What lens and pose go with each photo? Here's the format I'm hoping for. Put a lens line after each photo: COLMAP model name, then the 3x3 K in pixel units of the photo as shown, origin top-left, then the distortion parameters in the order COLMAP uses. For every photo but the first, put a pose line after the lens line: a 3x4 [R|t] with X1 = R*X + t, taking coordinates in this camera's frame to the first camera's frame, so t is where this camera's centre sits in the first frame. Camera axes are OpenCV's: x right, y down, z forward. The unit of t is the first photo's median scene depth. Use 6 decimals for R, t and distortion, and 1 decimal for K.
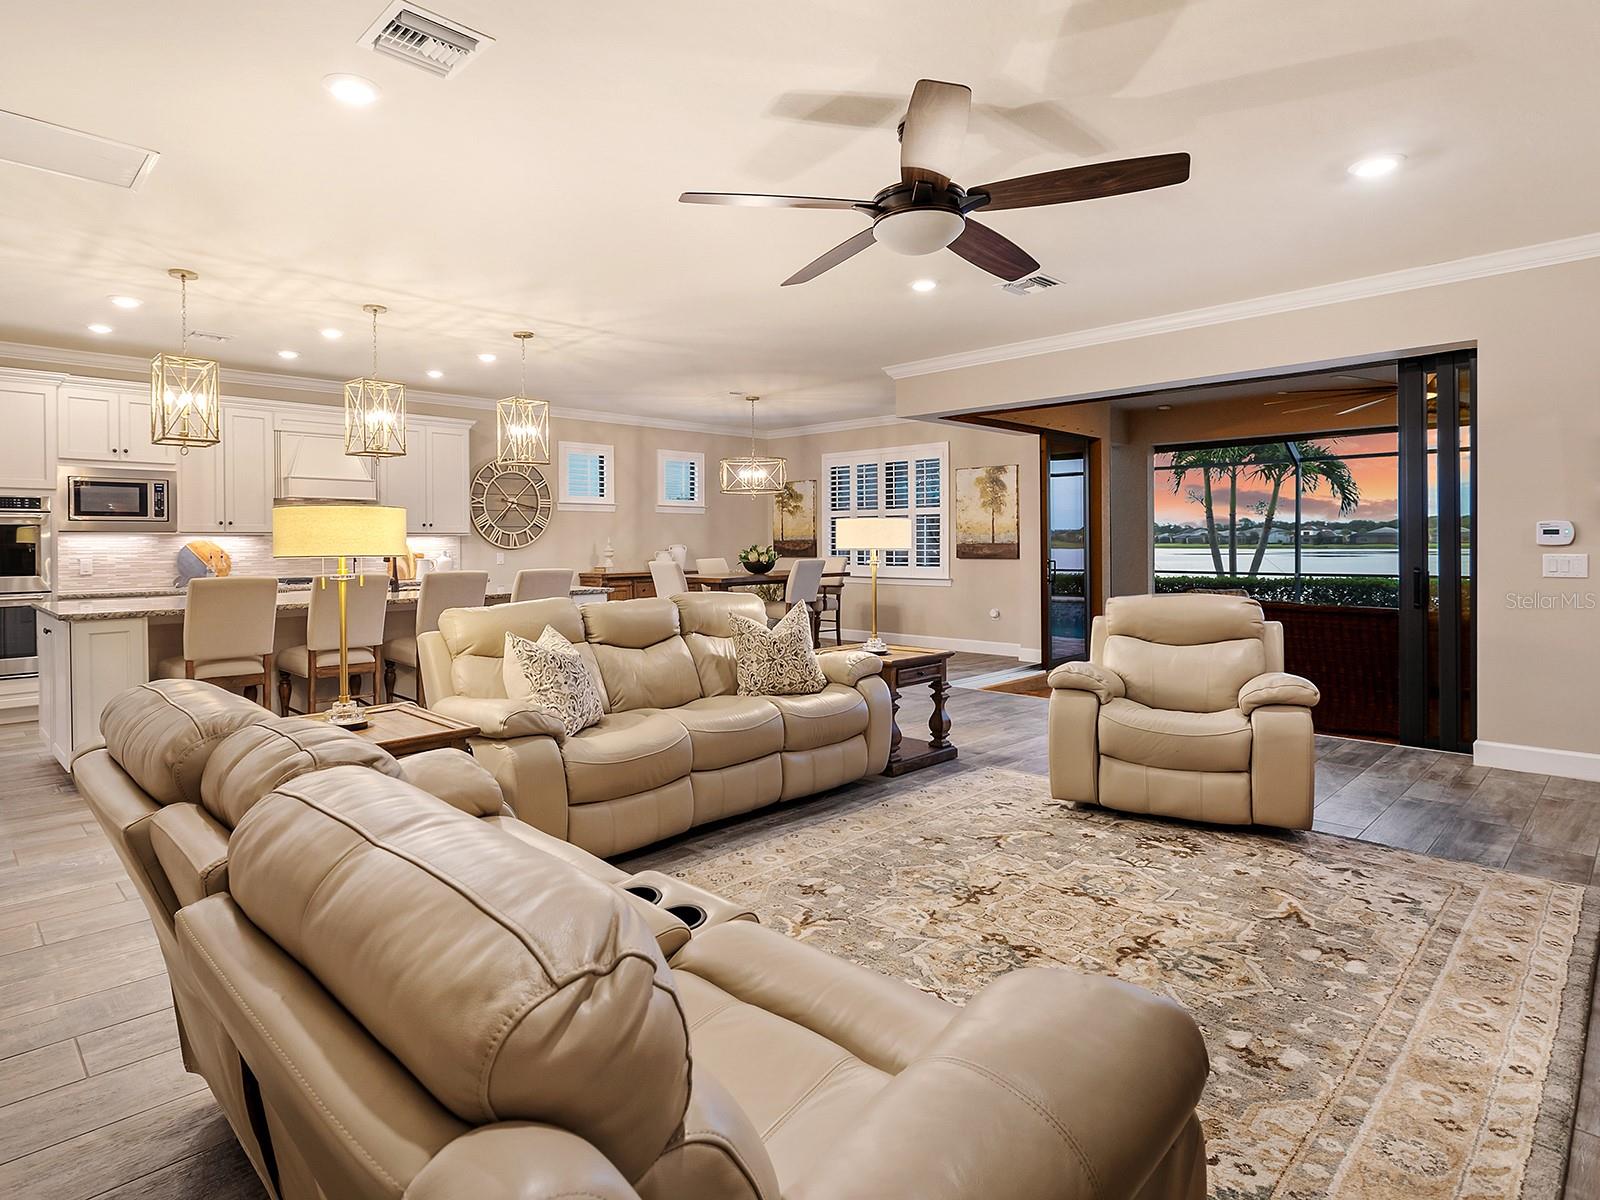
lens RADIAL K [[875.4, 0, 718.3], [0, 875.4, 547.1], [0, 0, 1]] dist [-0.002597, -0.000312]
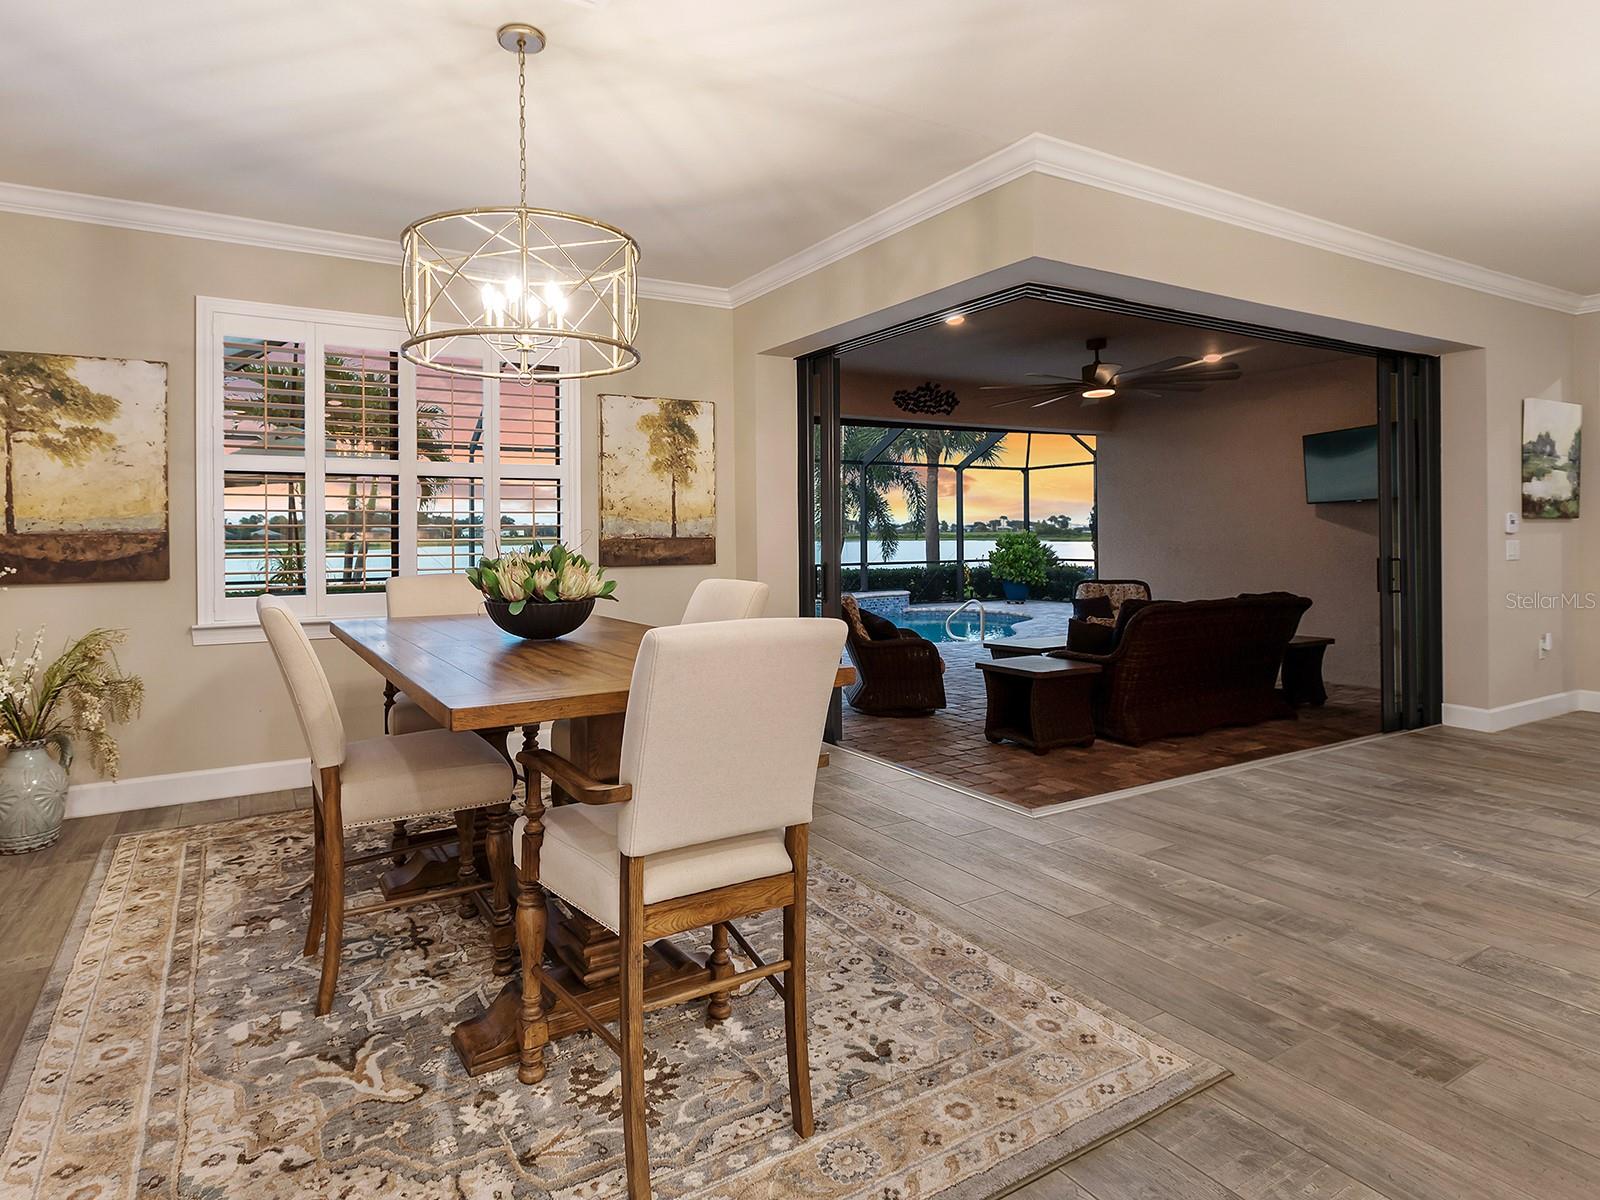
lens RADIAL K [[873.8, 0, 732.9], [0, 873.8, 547.1], [0, 0, 1]] dist [-0.003290, 0.000797]
pose [[0.233440, -0.009130, 0.972328, -0.241435], [0.011719, 0.999910, 0.006576, -0.001290], [-0.972301, 0.009860, 0.233525, 0.914684]]
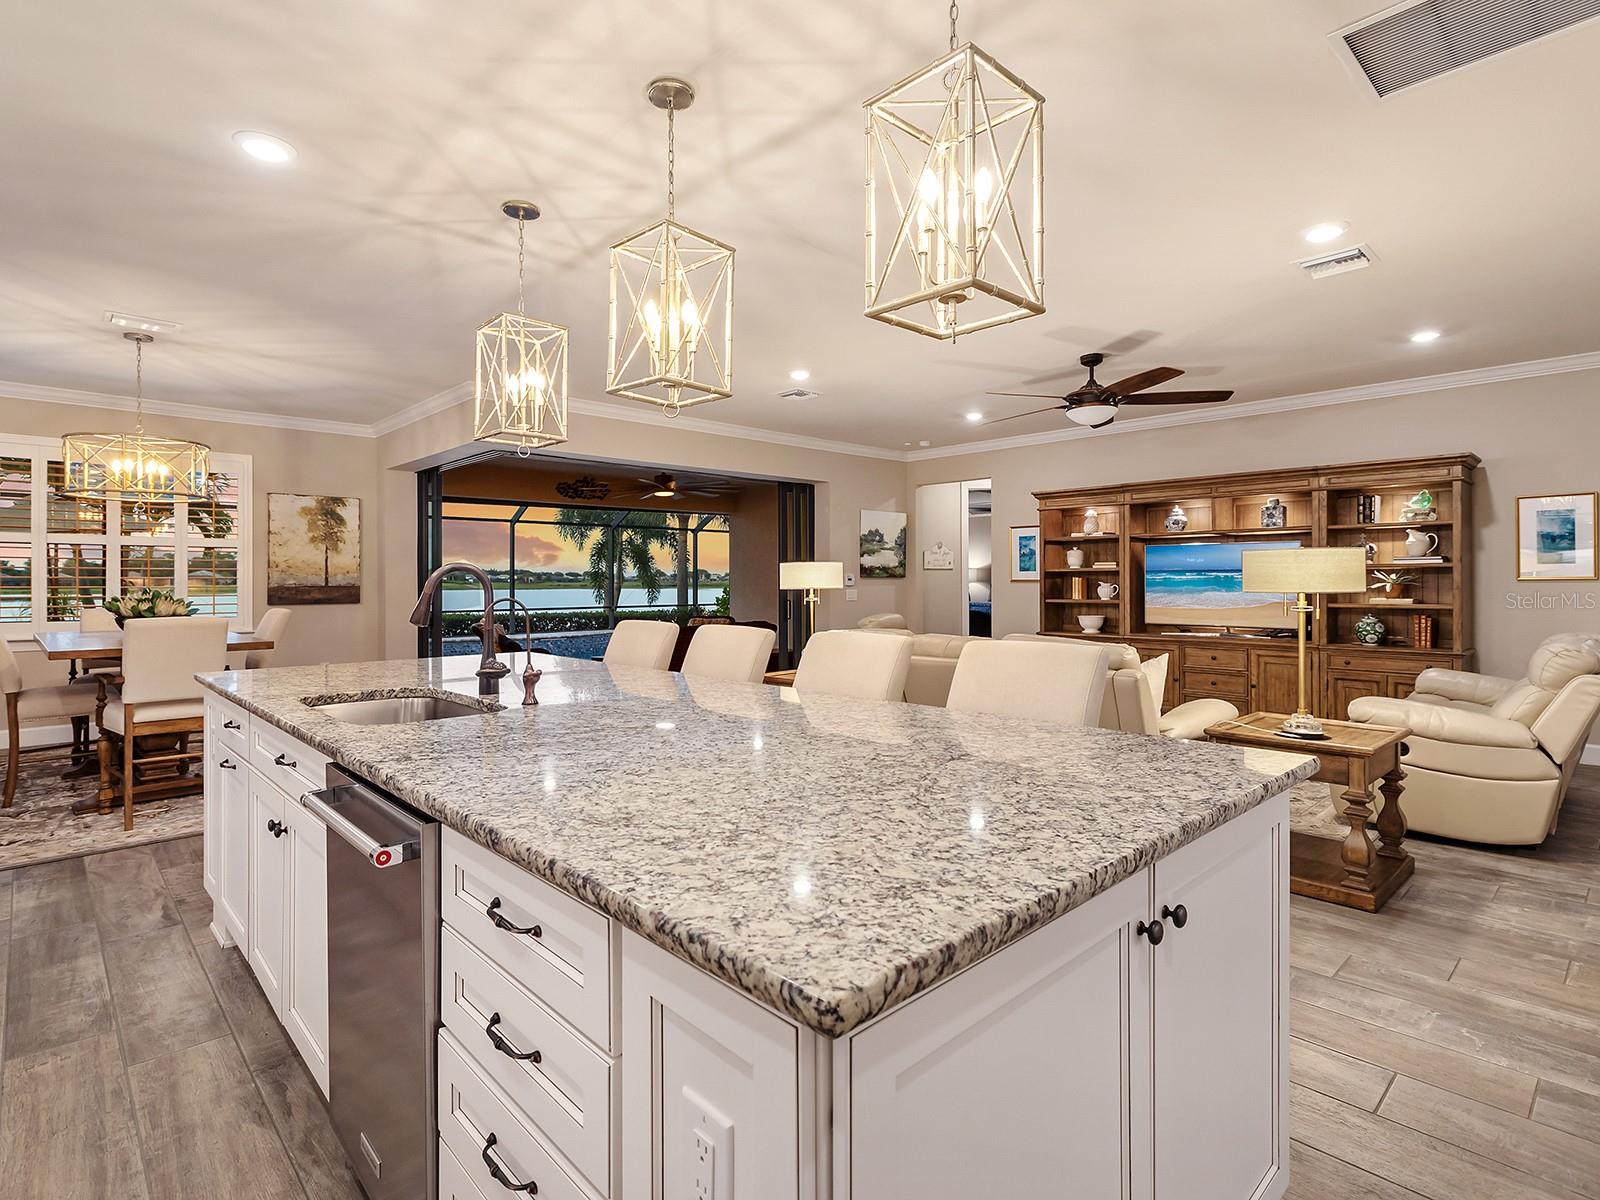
lens RADIAL K [[810.1, 0, 796.0], [0, 810.1, 583.5], [0, 0, 1]] dist [-0.000416, -0.001247]
pose [[-0.009364, 0.004536, 0.999946, -0.536200], [0.007484, 0.999962, -0.004466, 0.000623], [-0.999928, 0.007442, -0.009398, 0.598228]]
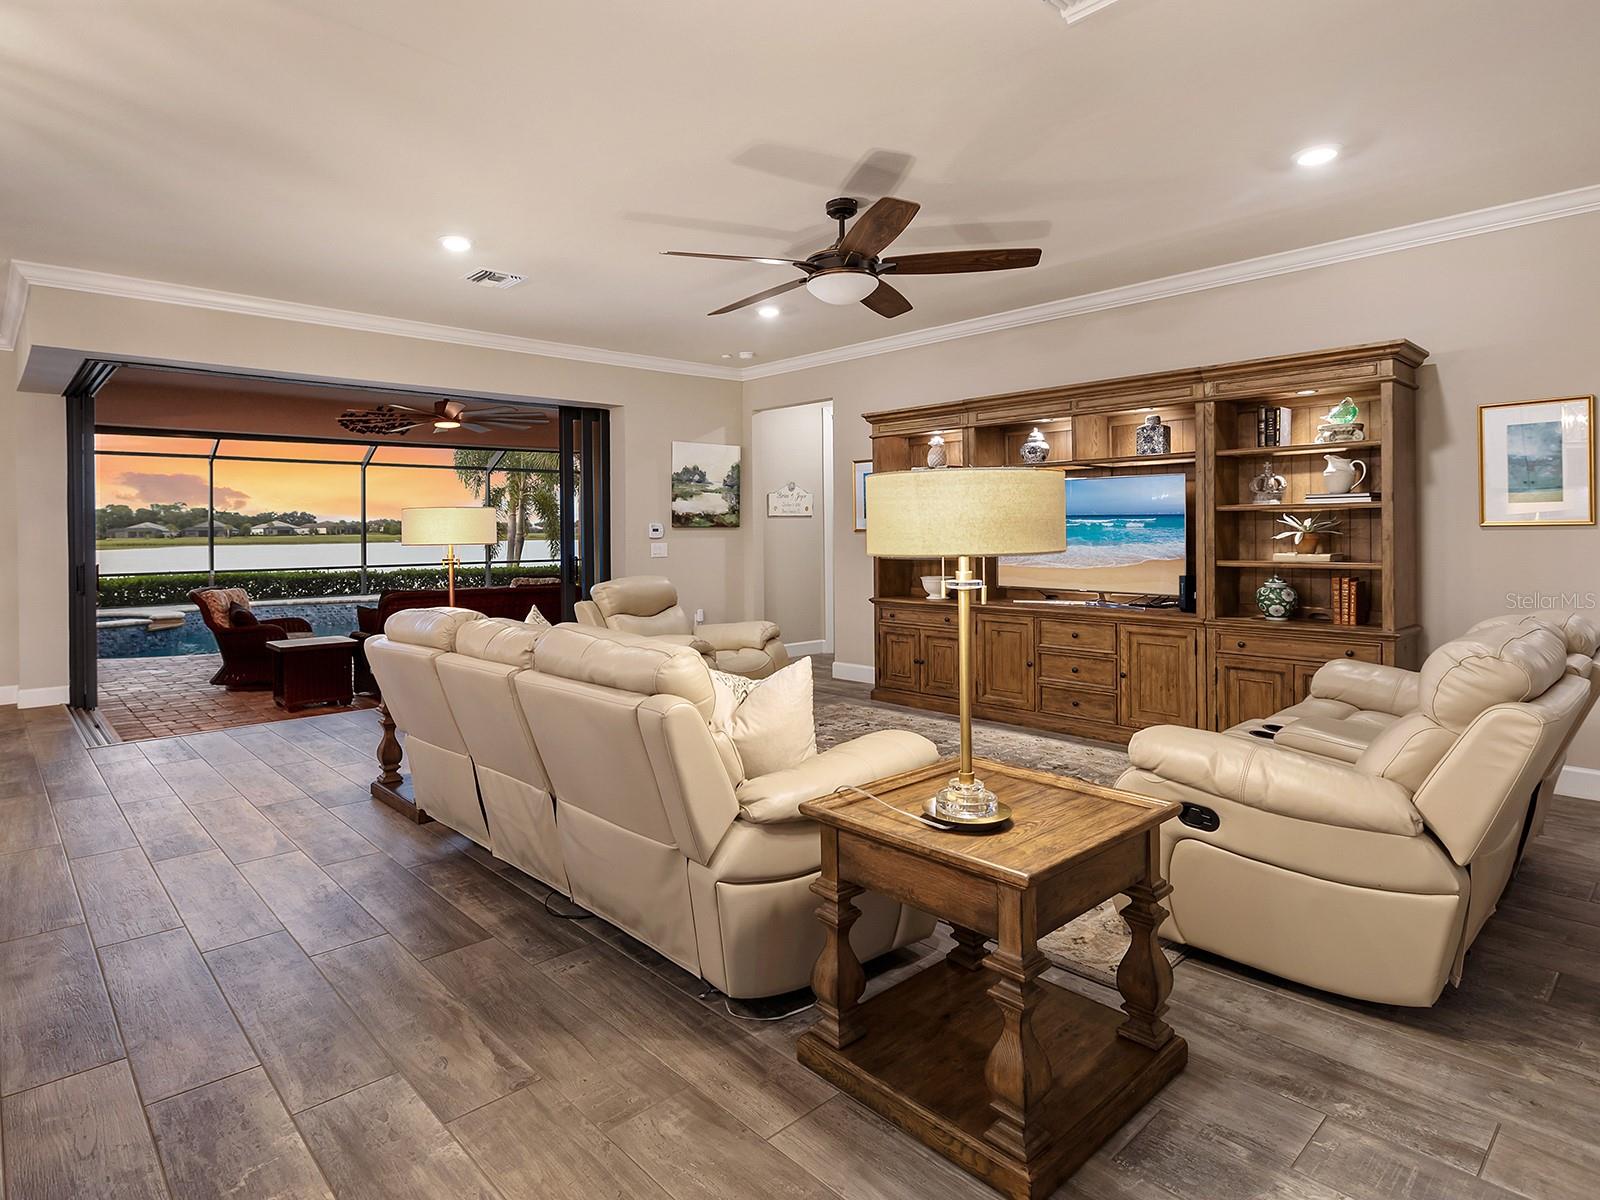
lens RADIAL K [[873.8, 0, 765.3], [0, 873.8, 535.3], [0, 0, 1]] dist [-0.003290, 0.000797]
pose [[0.009145, 0.002018, 0.999956, -0.377436], [0.012990, 0.999913, -0.002136, 0.000082], [-0.999874, 0.013009, 0.009118, 0.403339]]
